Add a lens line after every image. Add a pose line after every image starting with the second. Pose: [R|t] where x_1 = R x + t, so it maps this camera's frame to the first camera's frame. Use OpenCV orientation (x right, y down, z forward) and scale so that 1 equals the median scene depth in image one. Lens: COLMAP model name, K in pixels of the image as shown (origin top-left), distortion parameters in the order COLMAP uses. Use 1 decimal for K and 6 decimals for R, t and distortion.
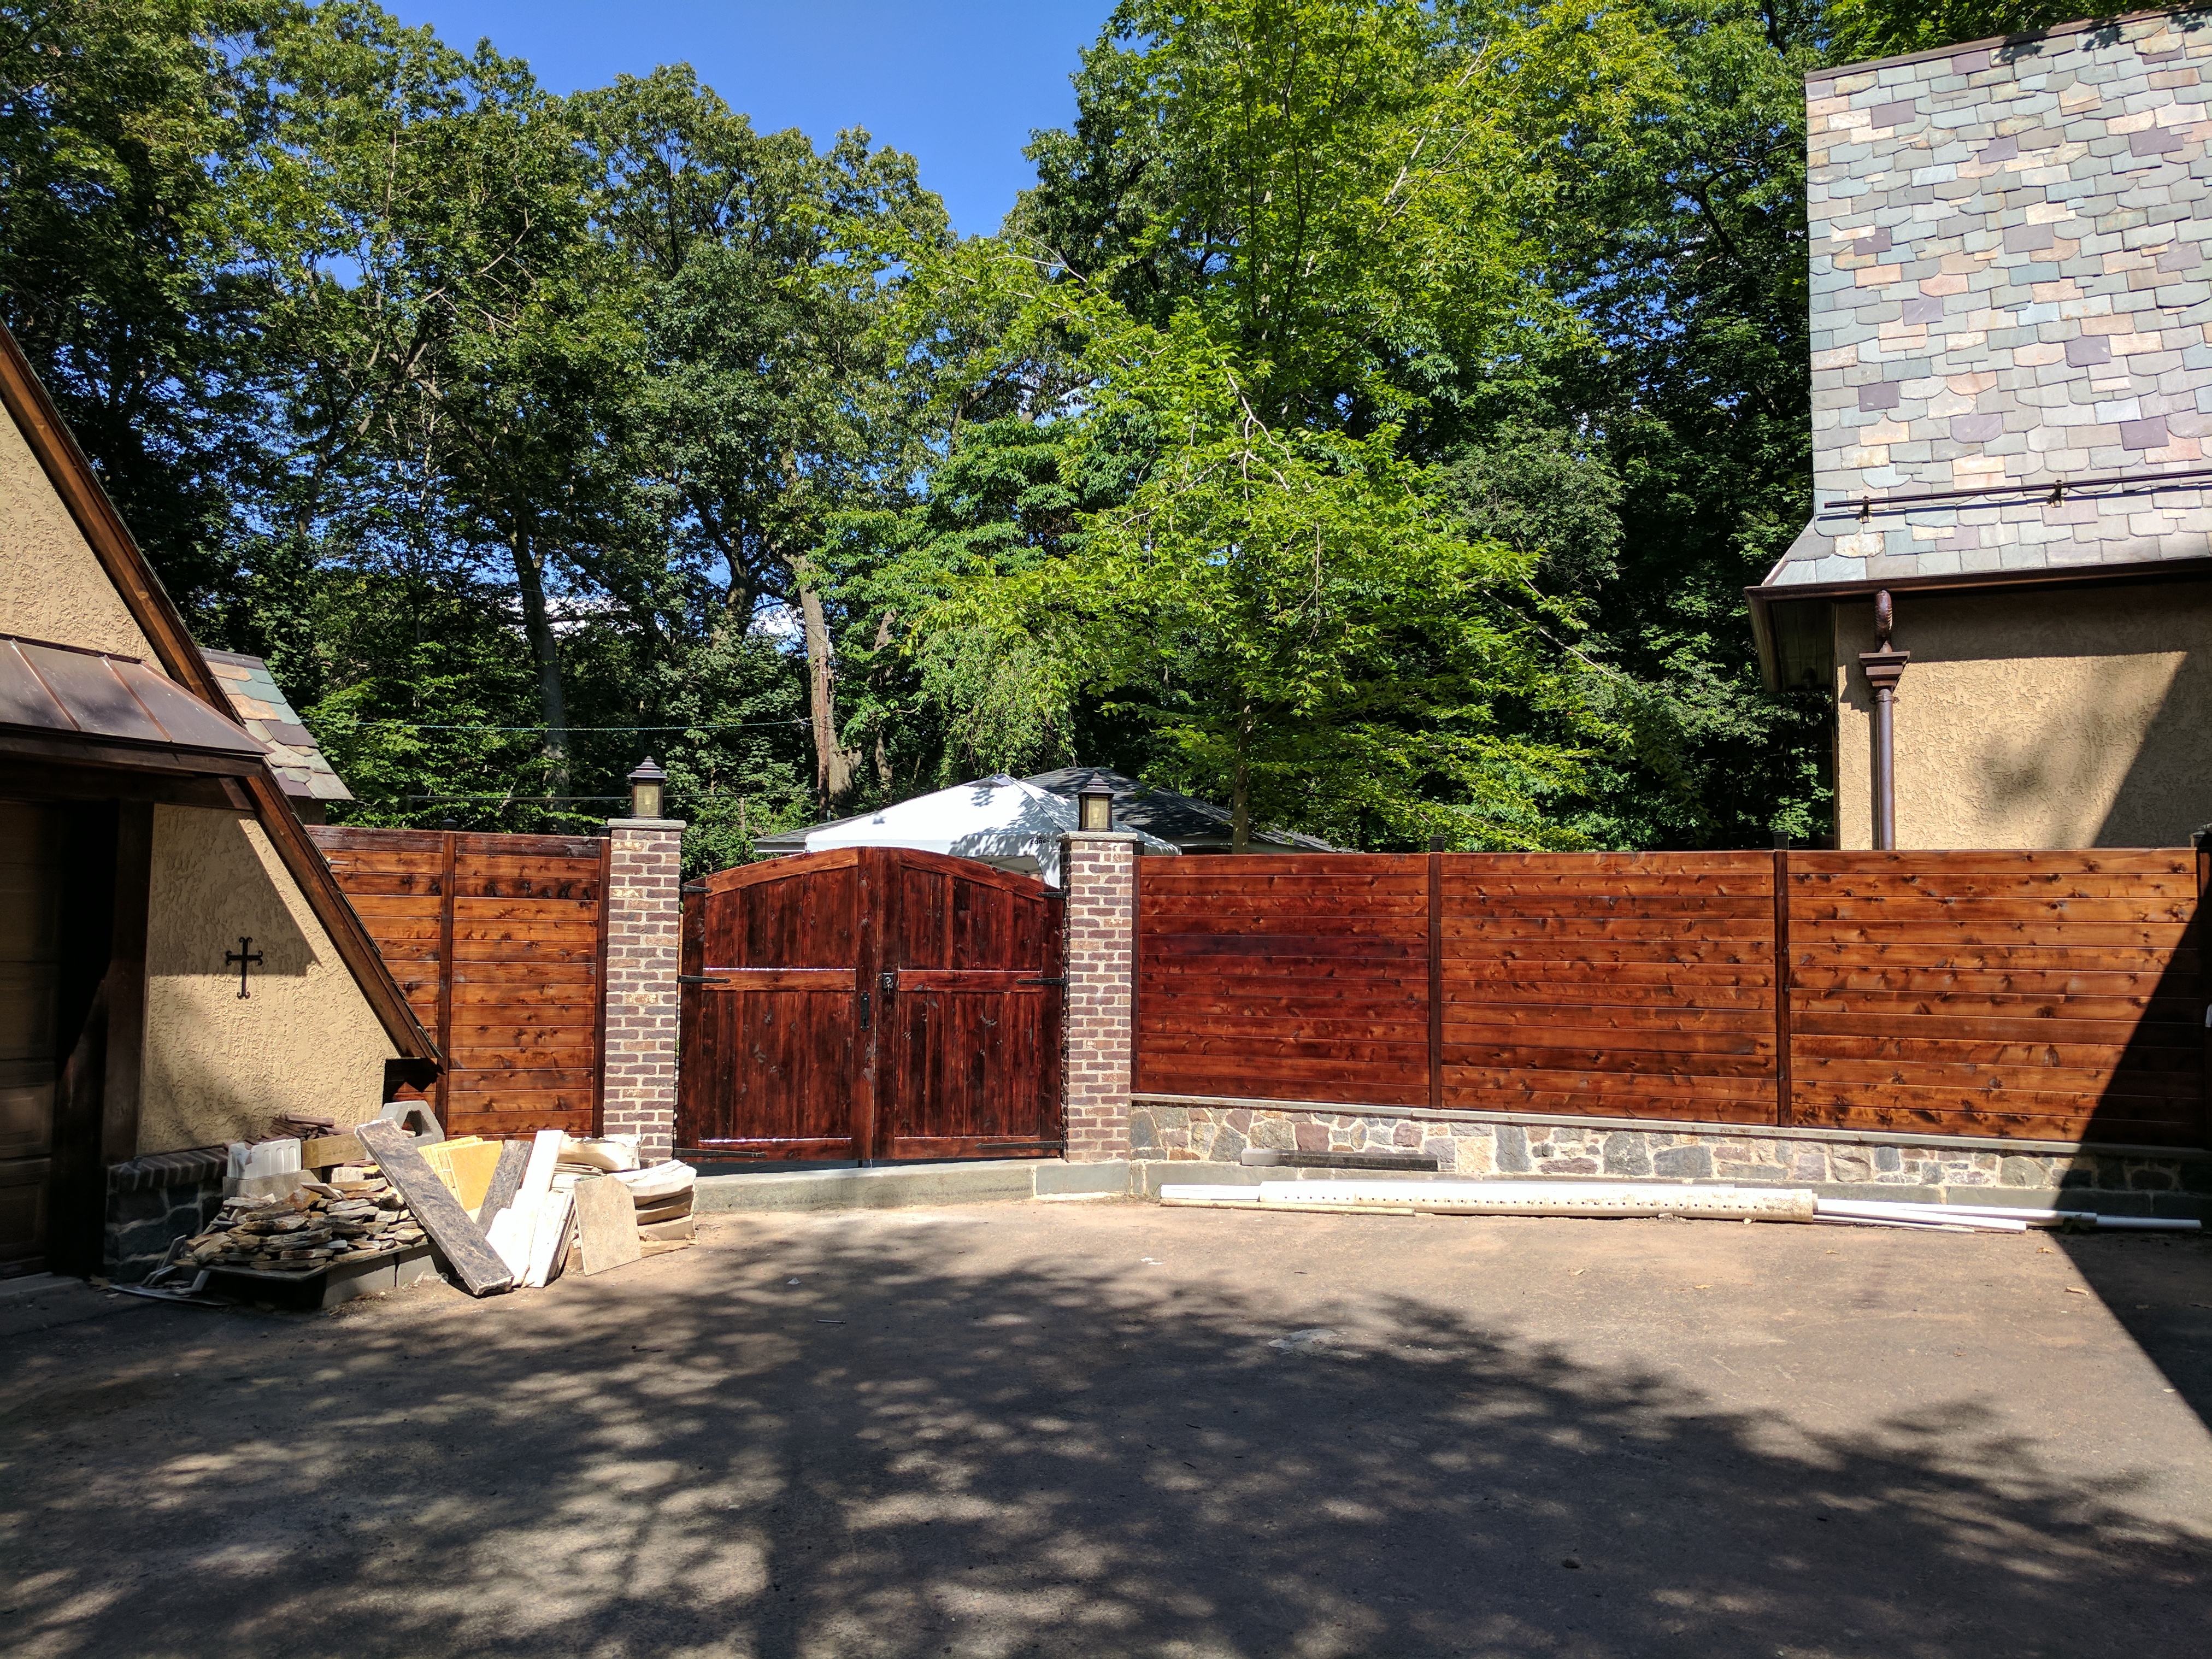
lens RADIAL K [[1708.3, 0, 1141.4], [0, 1708.3, 775.5], [0, 0, 1]] dist [0.005898, 0.000855]
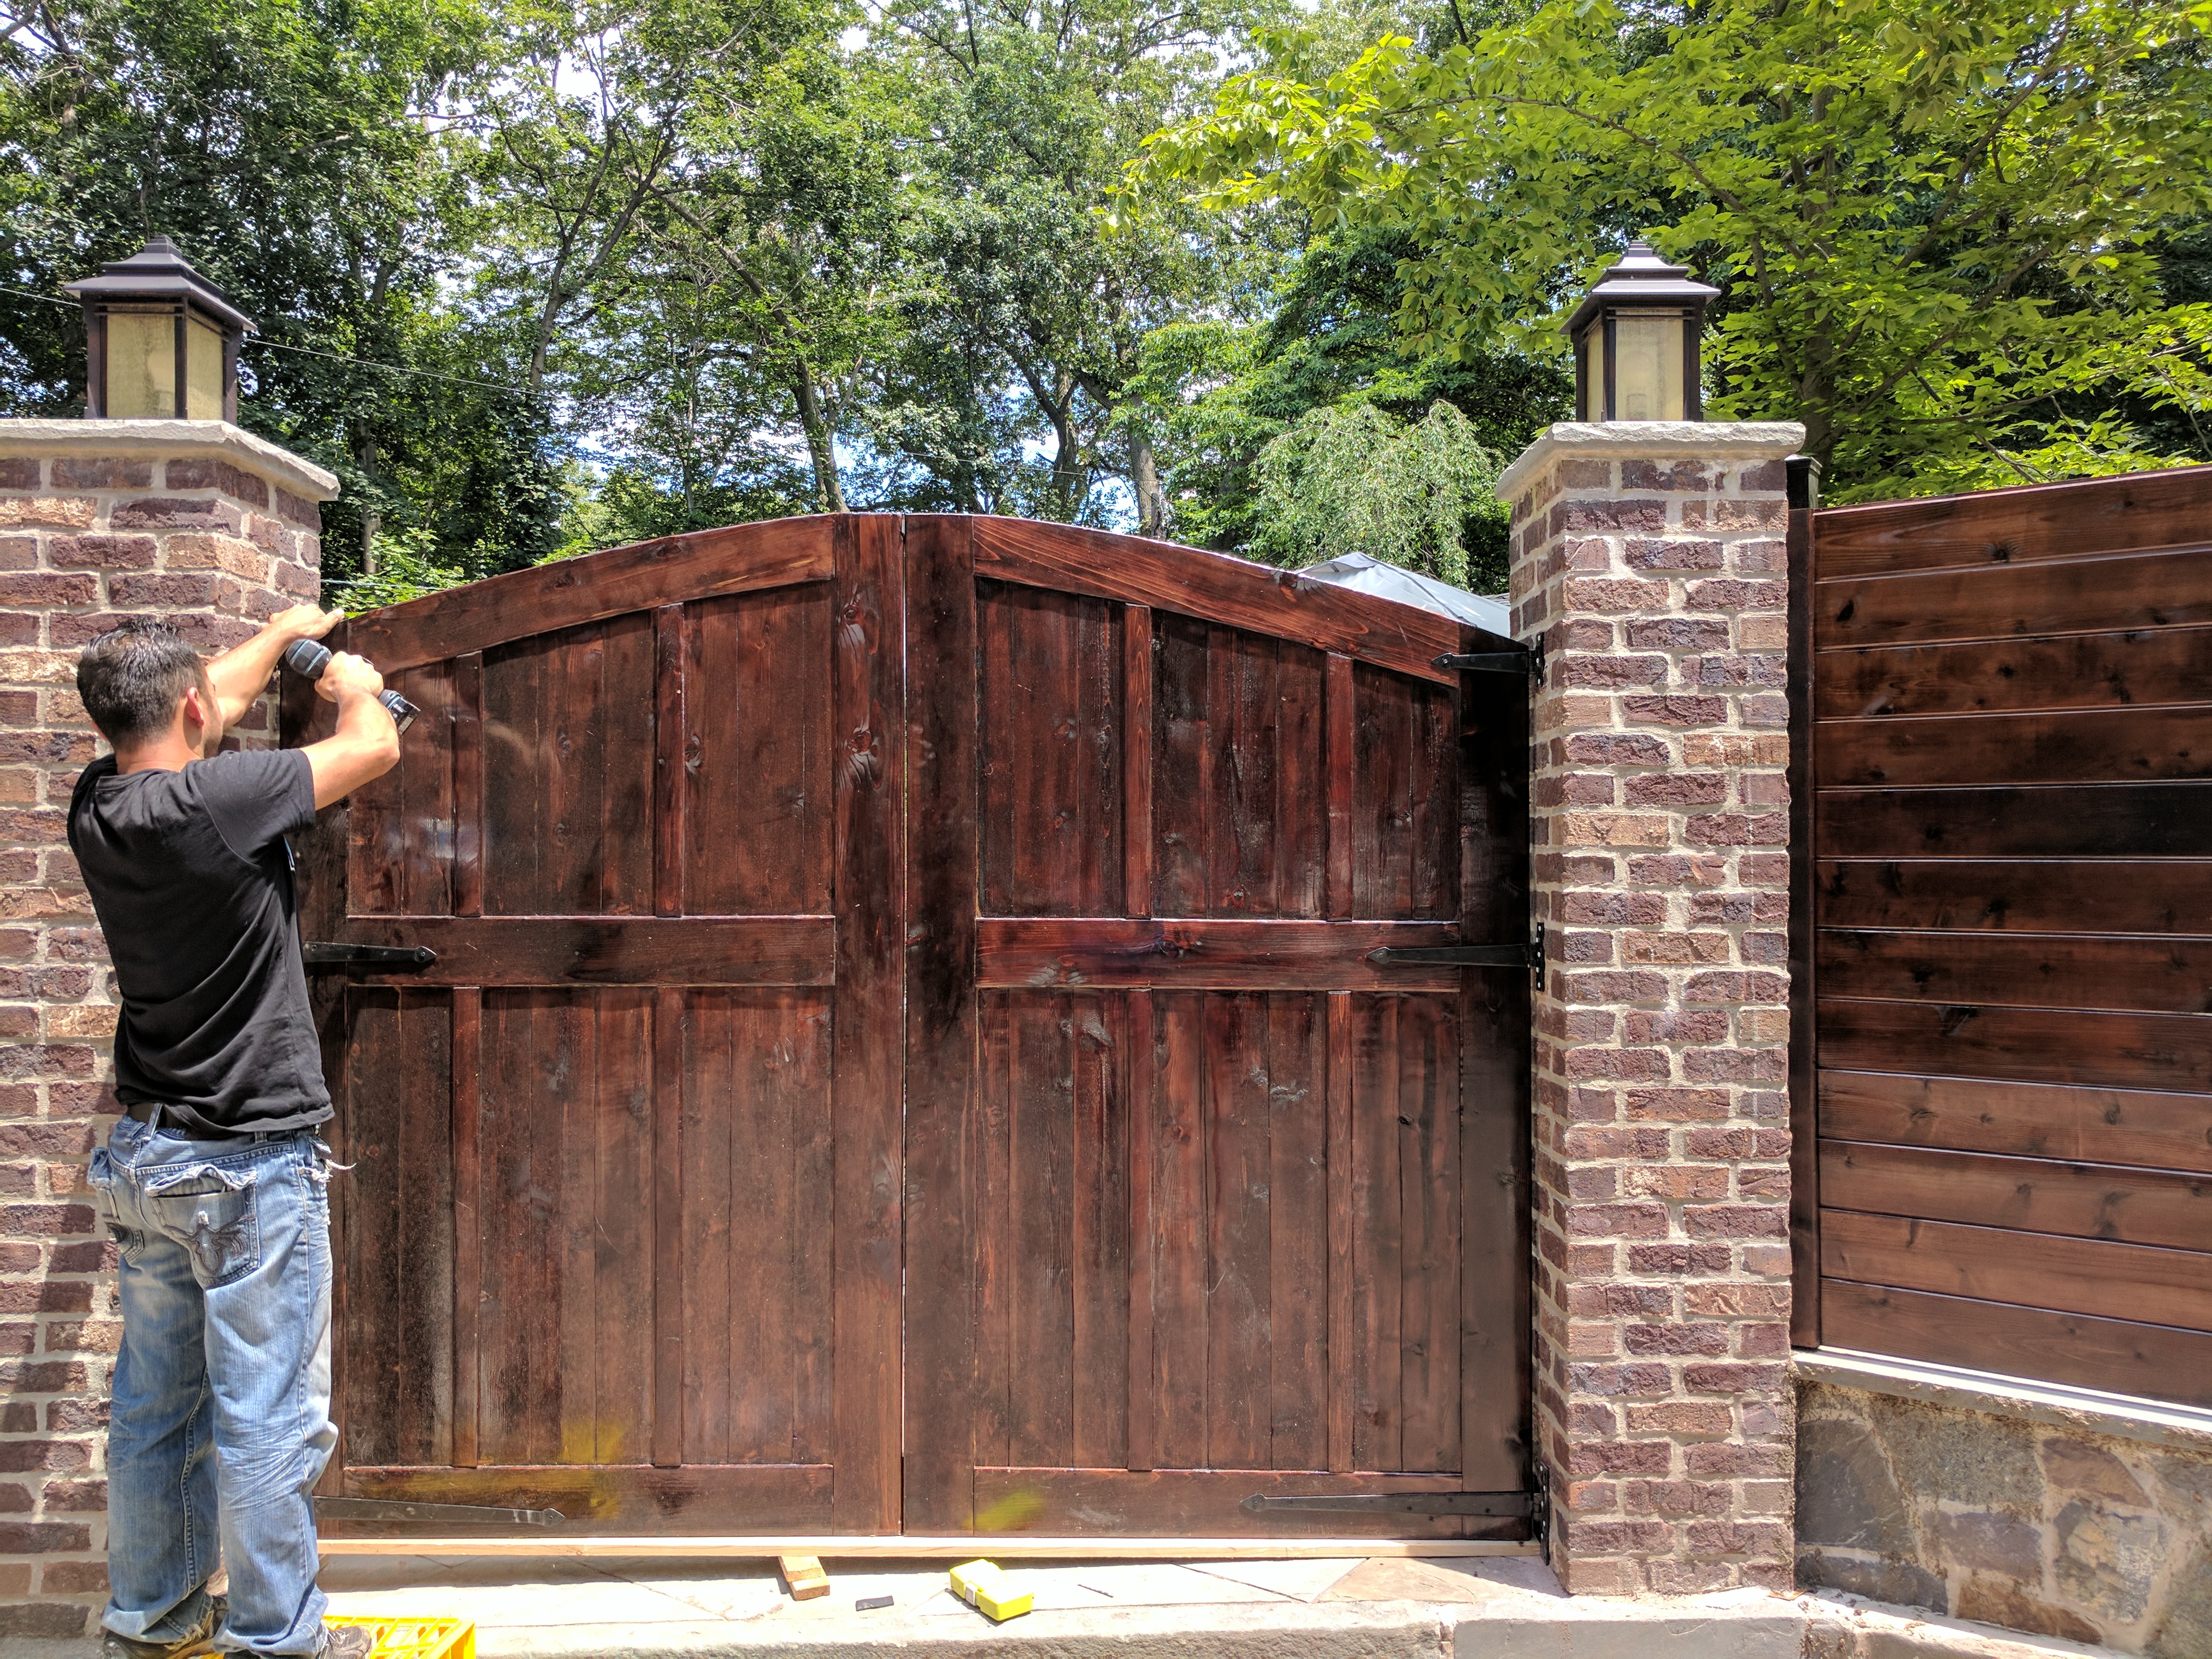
lens RADIAL K [[1654.7, 0, 1096.5], [0, 1654.7, 841.0], [0, 0, 1]] dist [0.010882, 0.006186]
pose [[0.970045, -0.010472, -0.242701, -0.049969], [0.032148, 0.995817, 0.085522, 0.075564], [0.240790, -0.090763, 0.966324, 0.721495]]
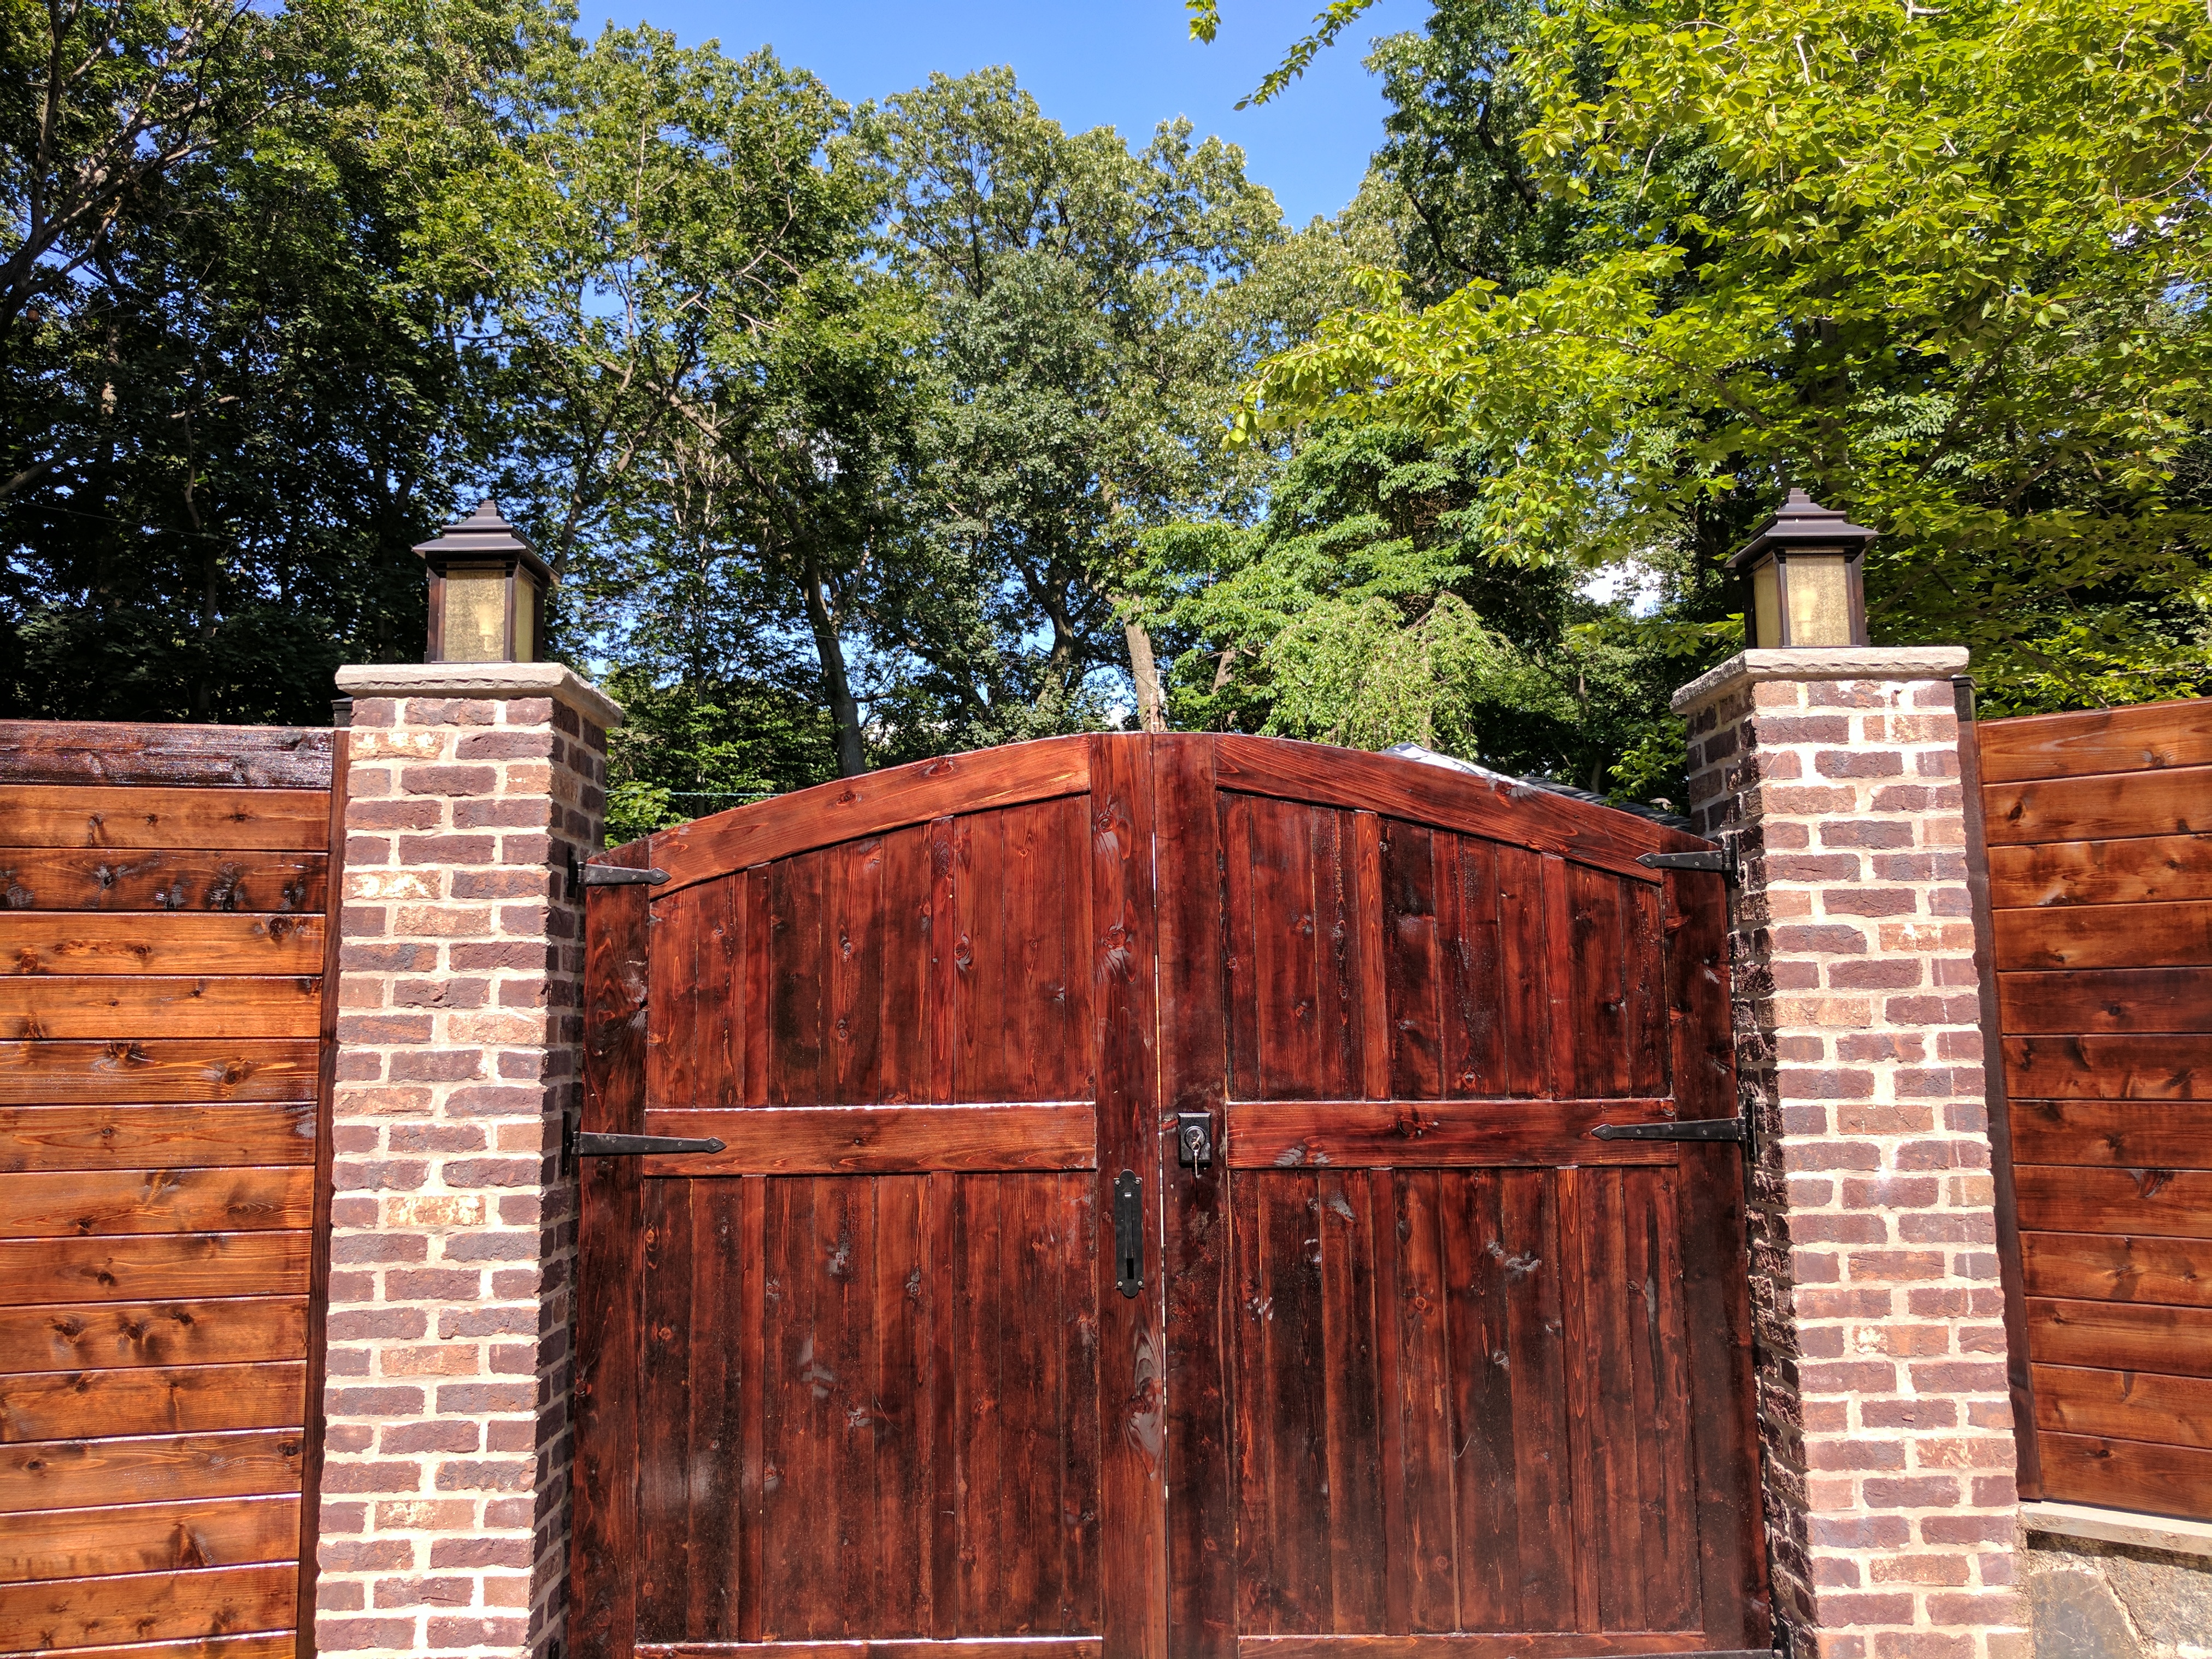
lens RADIAL K [[1683.3, 0, 1106.0], [0, 1683.3, 829.5], [0, 0, 1]] dist [-0.000520, 0.003176]
pose [[0.972422, -0.052591, -0.227223, -0.088591], [0.046252, 0.998380, -0.033139, 0.071132], [0.228598, 0.021715, 0.973279, 0.678893]]
